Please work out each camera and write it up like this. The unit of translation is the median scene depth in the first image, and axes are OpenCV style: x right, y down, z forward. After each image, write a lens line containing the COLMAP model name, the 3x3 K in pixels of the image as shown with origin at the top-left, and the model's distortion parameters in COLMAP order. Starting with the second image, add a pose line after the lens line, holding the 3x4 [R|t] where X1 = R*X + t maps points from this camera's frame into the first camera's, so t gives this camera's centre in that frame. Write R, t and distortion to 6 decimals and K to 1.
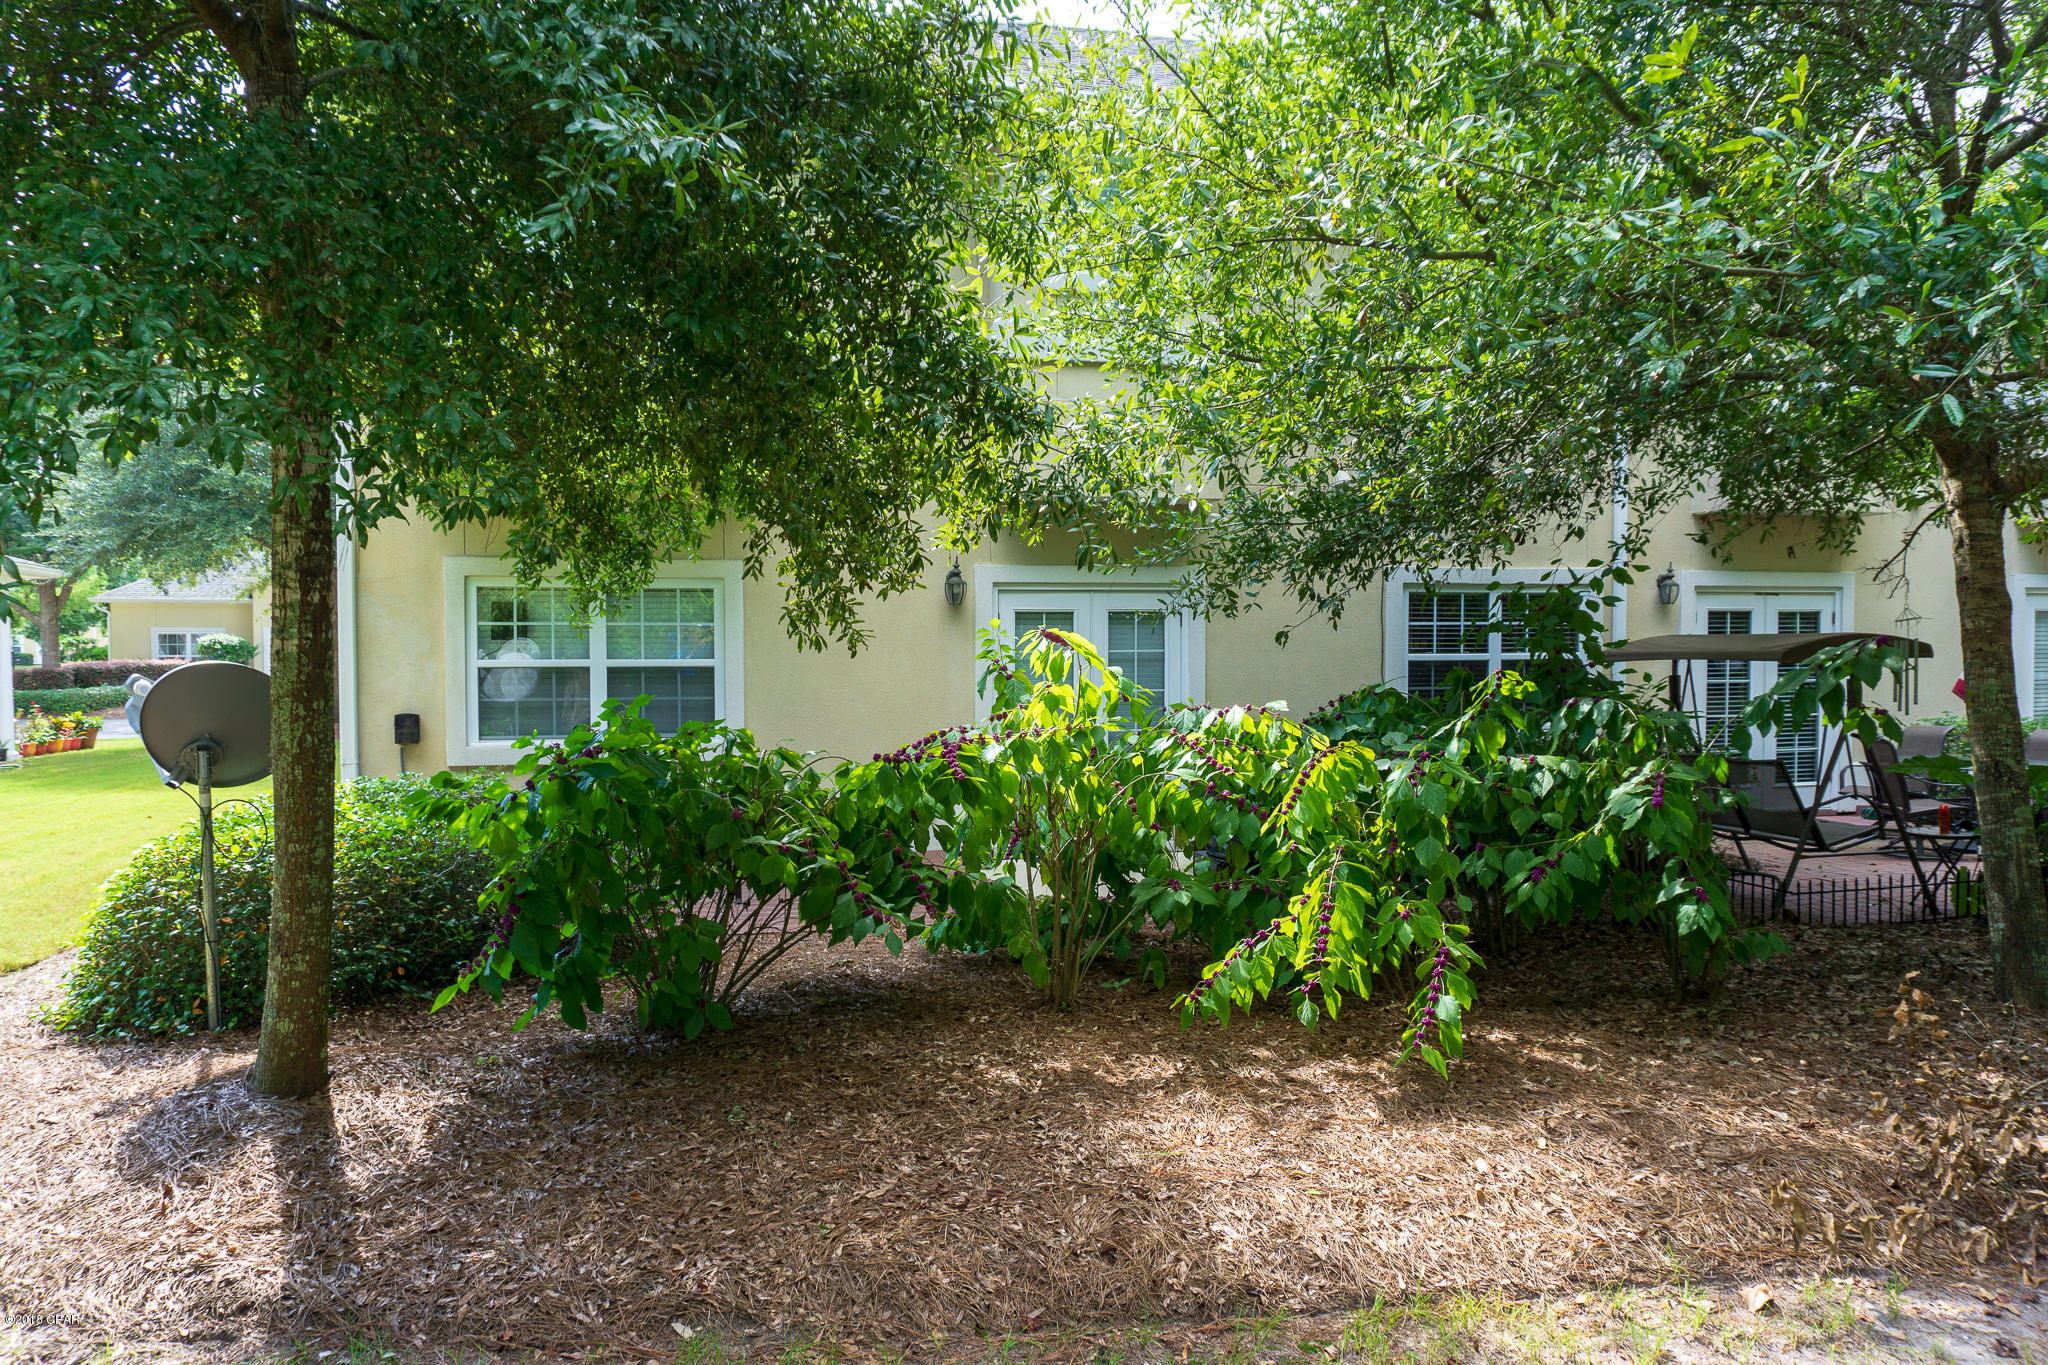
lens RADIAL K [[1380.0, 0, 1024.0], [0, 1380.0, 682.5], [0, 0, 1]] dist [-0.033341, -0.000524]
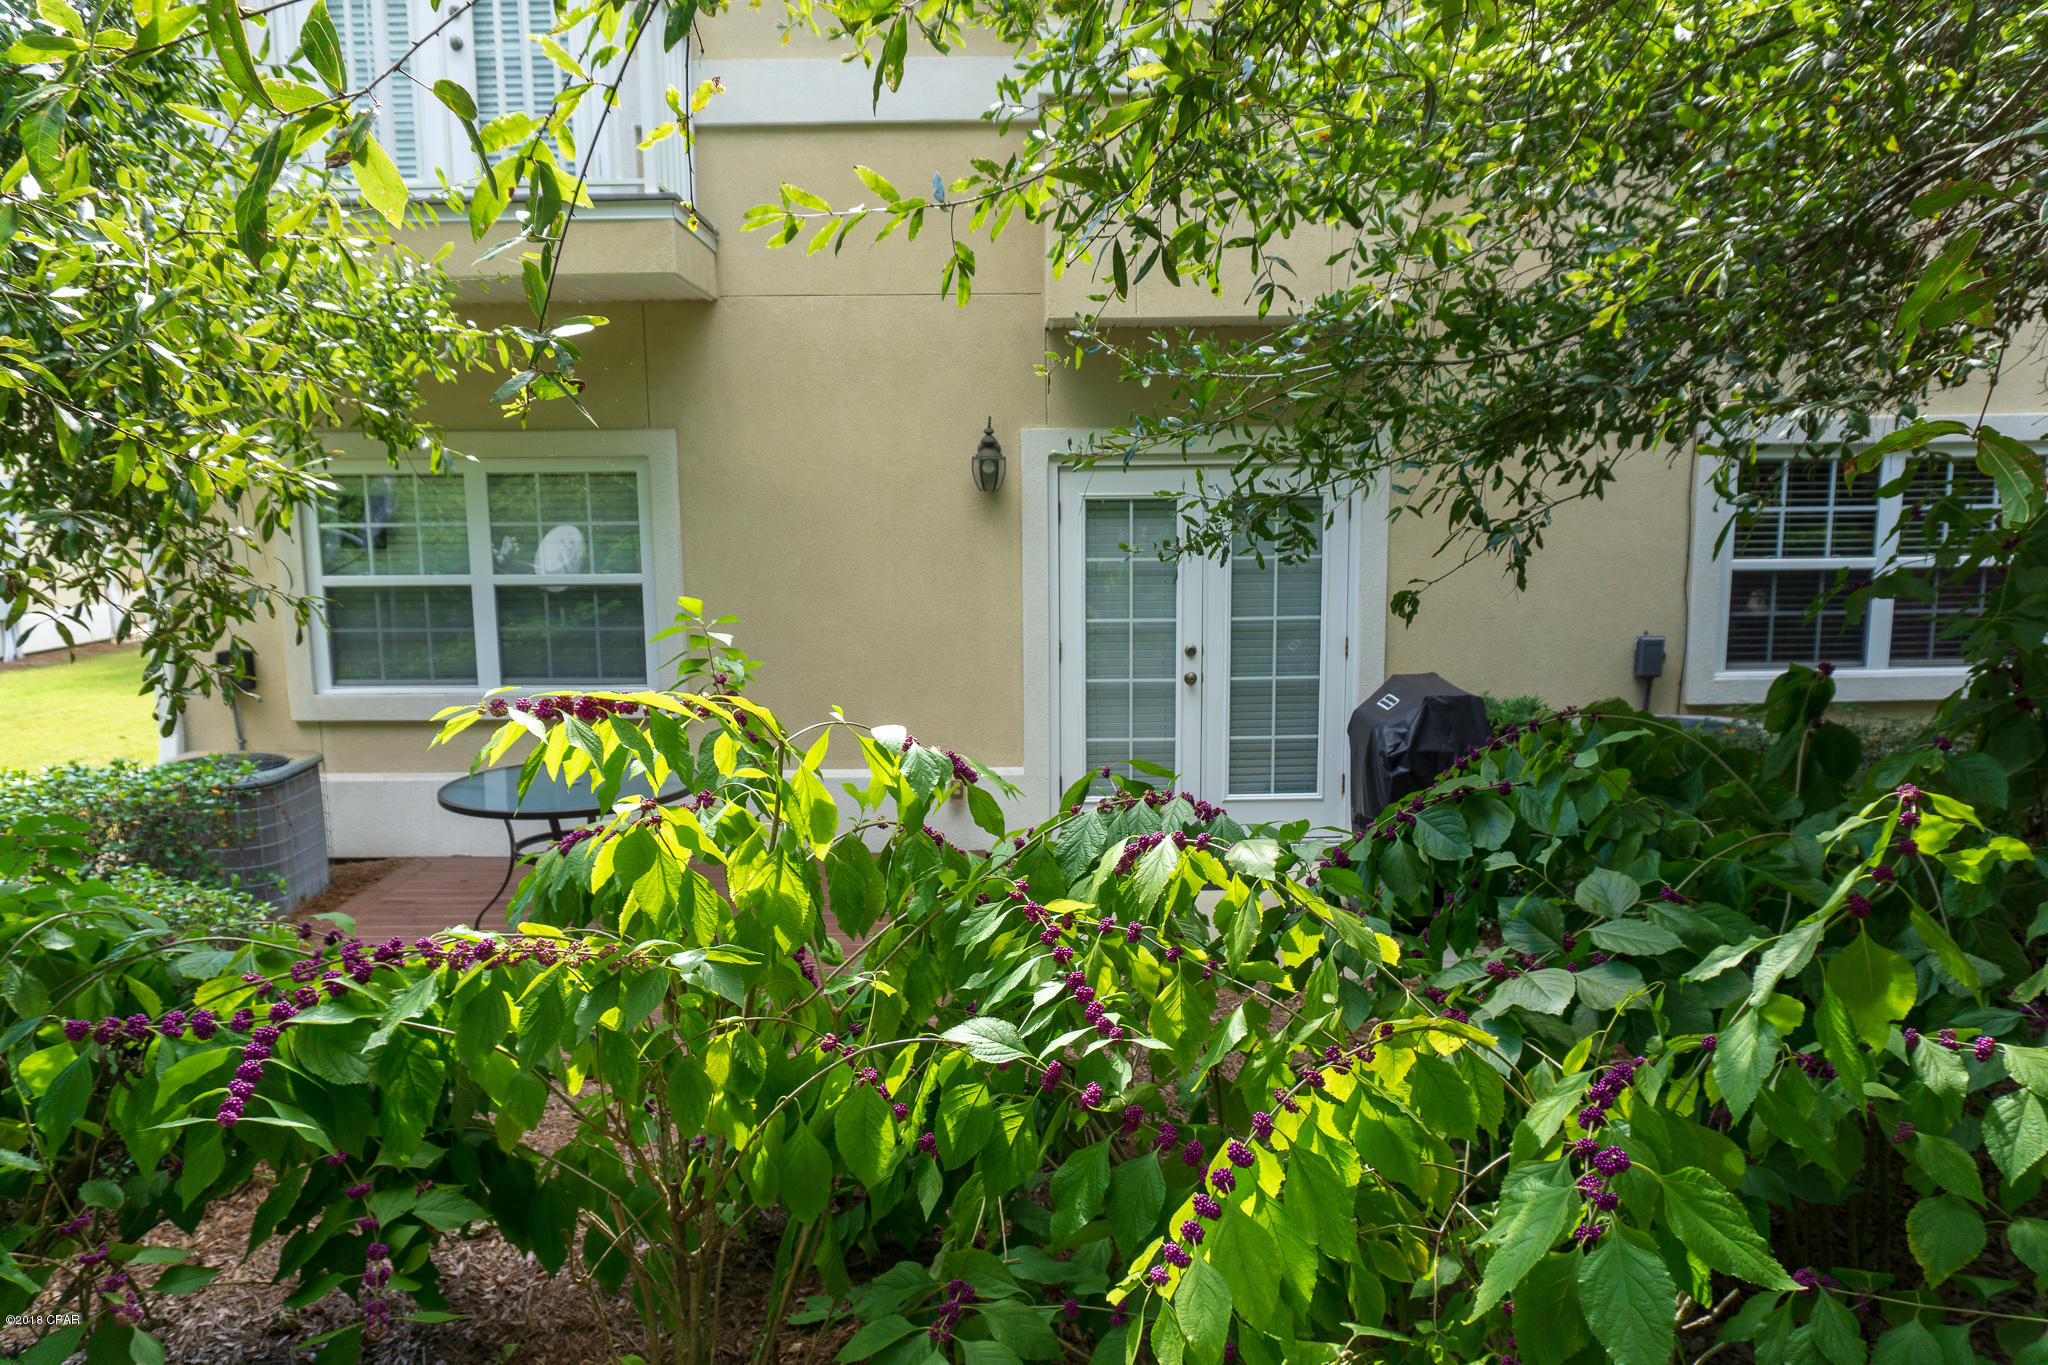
lens RADIAL K [[1336.7, 0, 1064.1], [0, 1336.7, 681.4], [0, 0, 1]] dist [0.004475, -0.000905]
pose [[0.977359, 0.024170, -0.210202, 0.126107], [0.003239, 0.991628, 0.129083, -0.049674], [0.211562, -0.126842, 0.969099, 0.383820]]
